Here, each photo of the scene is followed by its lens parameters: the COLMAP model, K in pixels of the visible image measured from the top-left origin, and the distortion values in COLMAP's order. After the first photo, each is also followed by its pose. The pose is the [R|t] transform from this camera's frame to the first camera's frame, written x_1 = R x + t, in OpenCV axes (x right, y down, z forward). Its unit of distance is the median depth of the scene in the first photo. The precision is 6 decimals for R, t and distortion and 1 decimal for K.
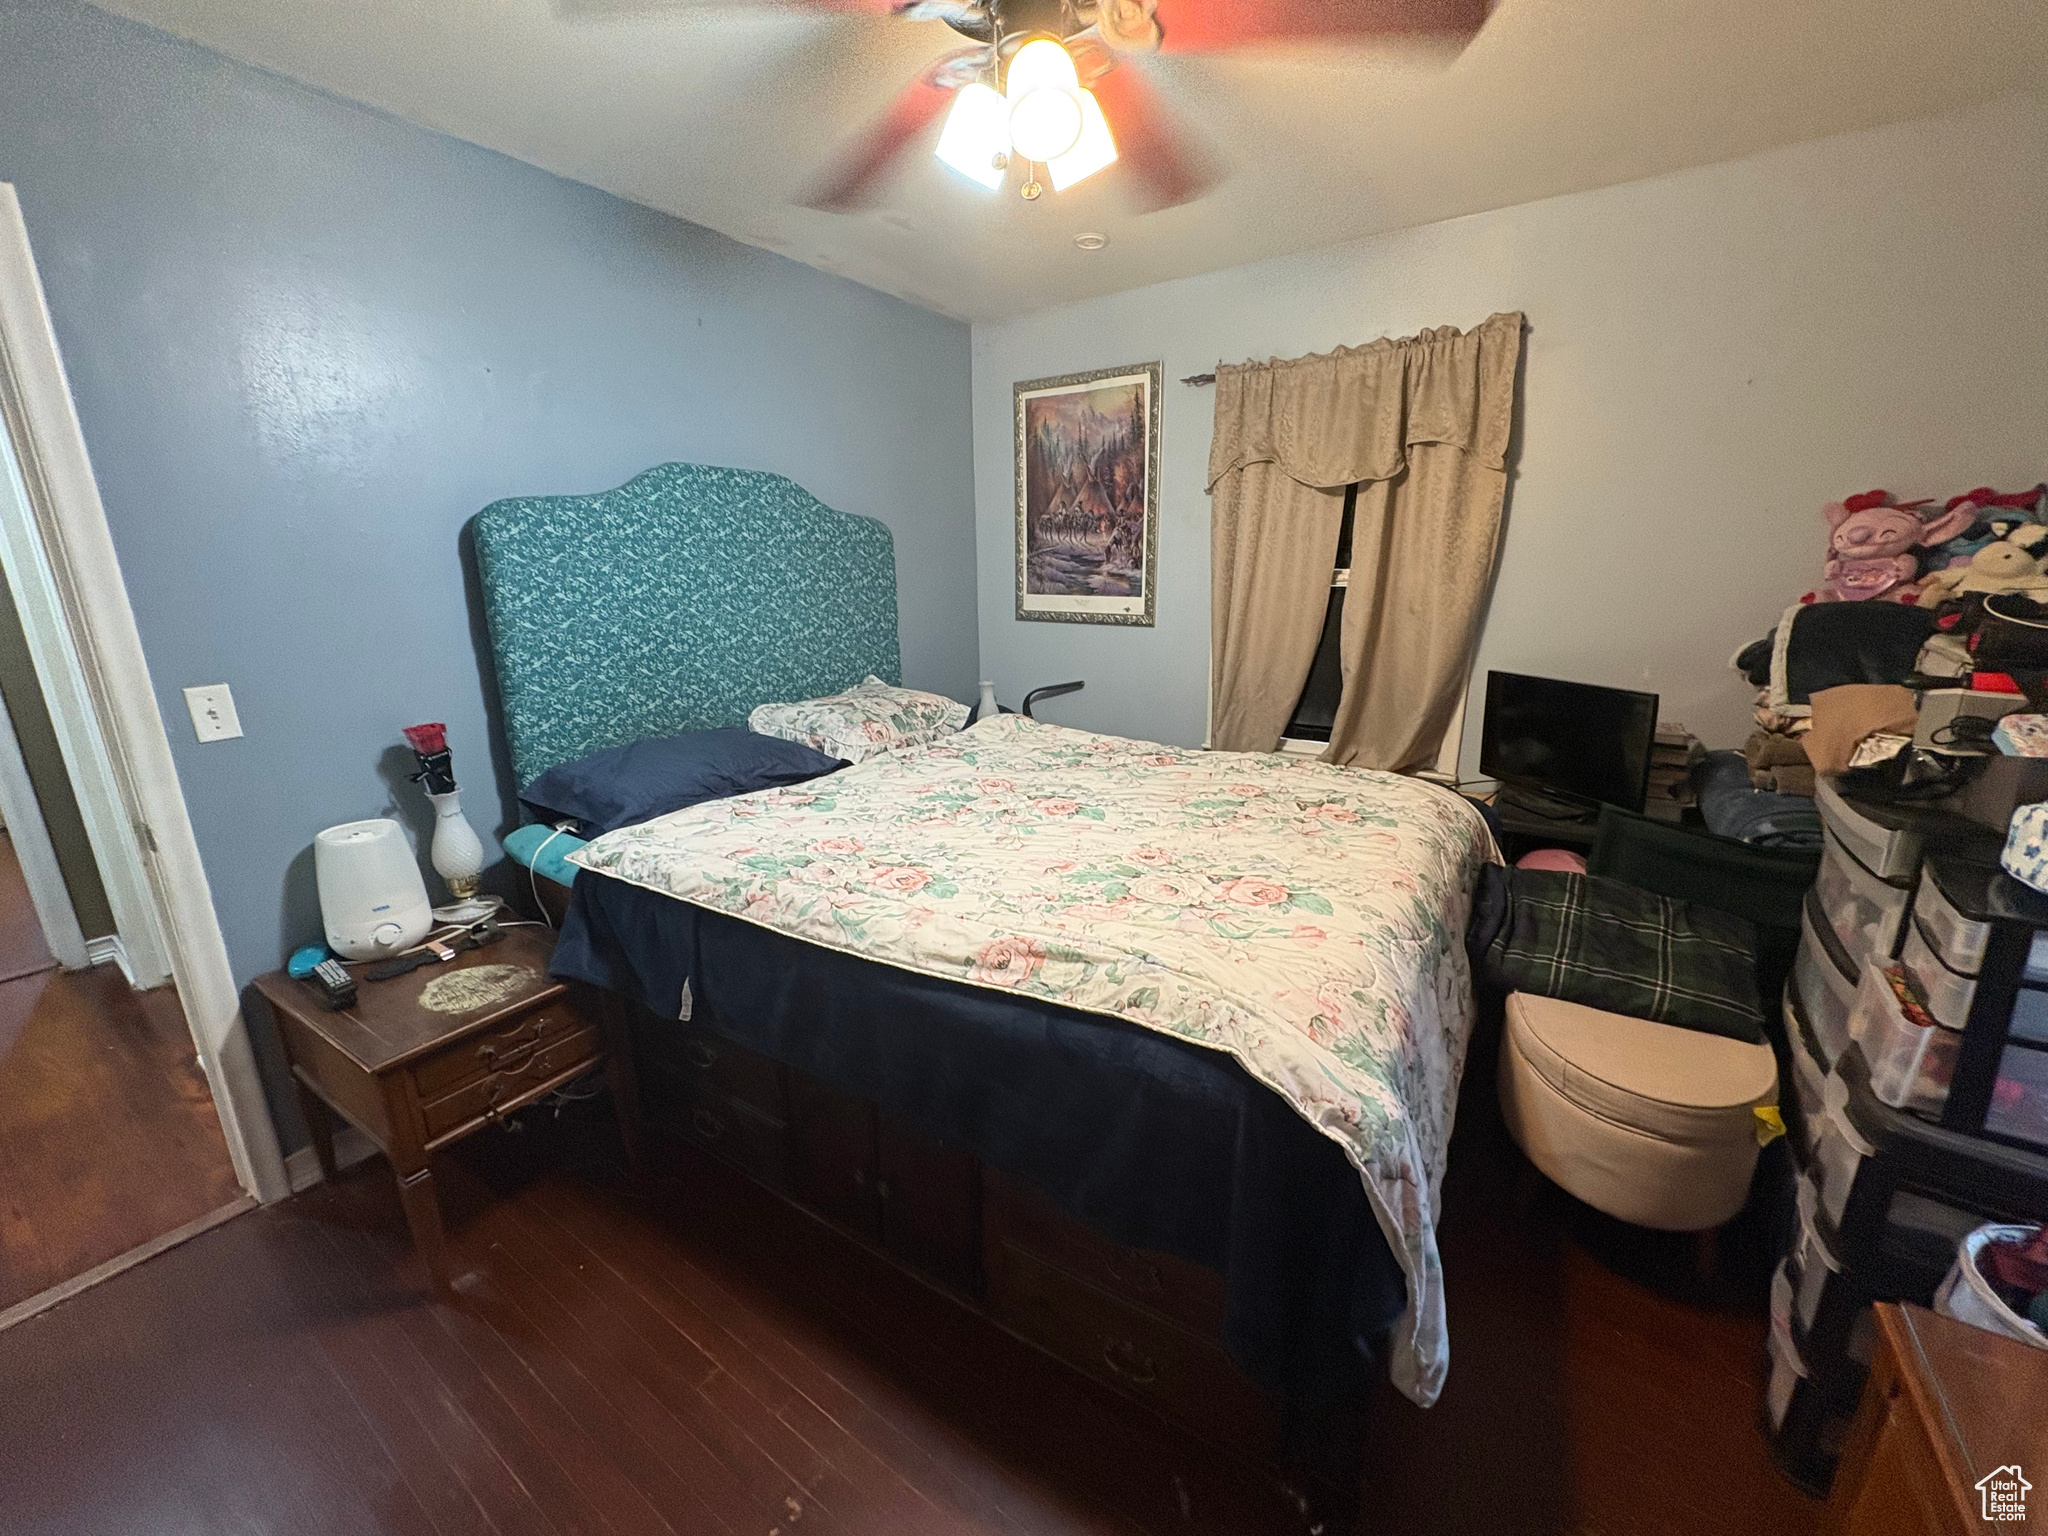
lens RADIAL K [[814.2, 0, 1020.6], [0, 814.2, 768.7], [0, 0, 1]] dist [-0.000980, -0.000052]
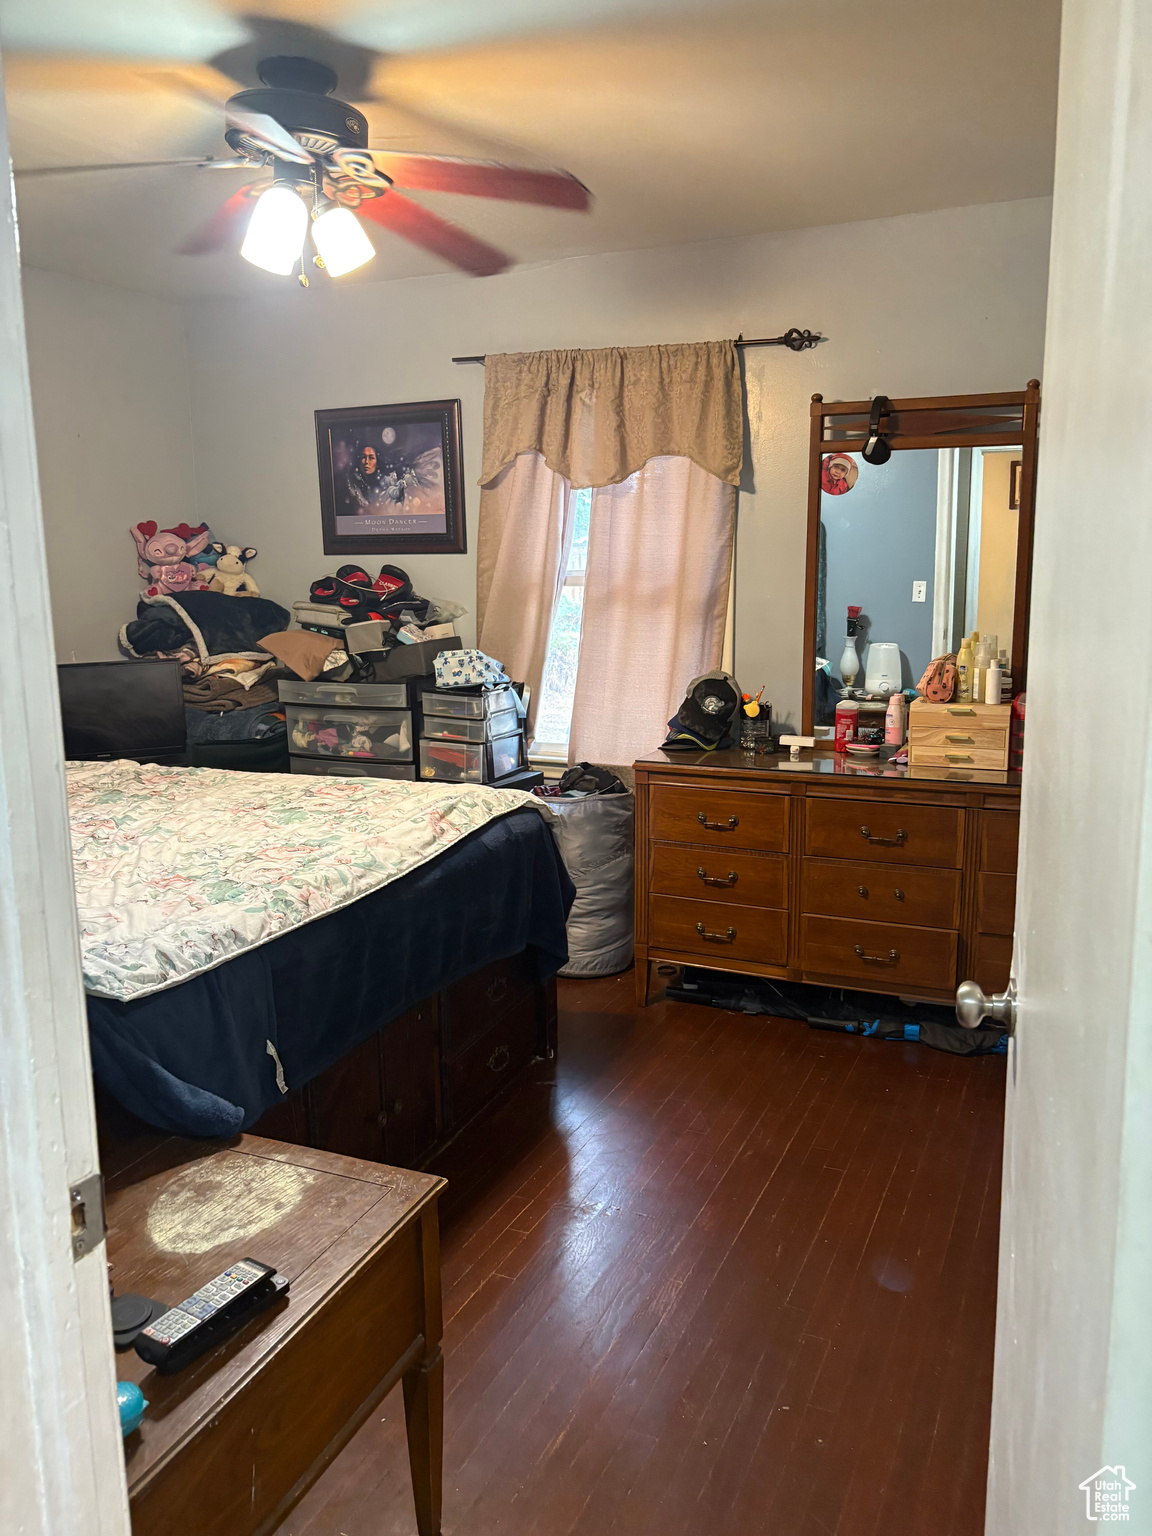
lens RADIAL K [[1150.1, 0, 575.8], [0, 1150.1, 765.9], [0, 0, 1]] dist [0.005764, 0.000806]
pose [[-0.169316, -0.154129, 0.973435, -1.749880], [0.262535, 0.944955, 0.195284, -0.170291], [-0.949951, 0.288626, -0.119532, 0.869629]]
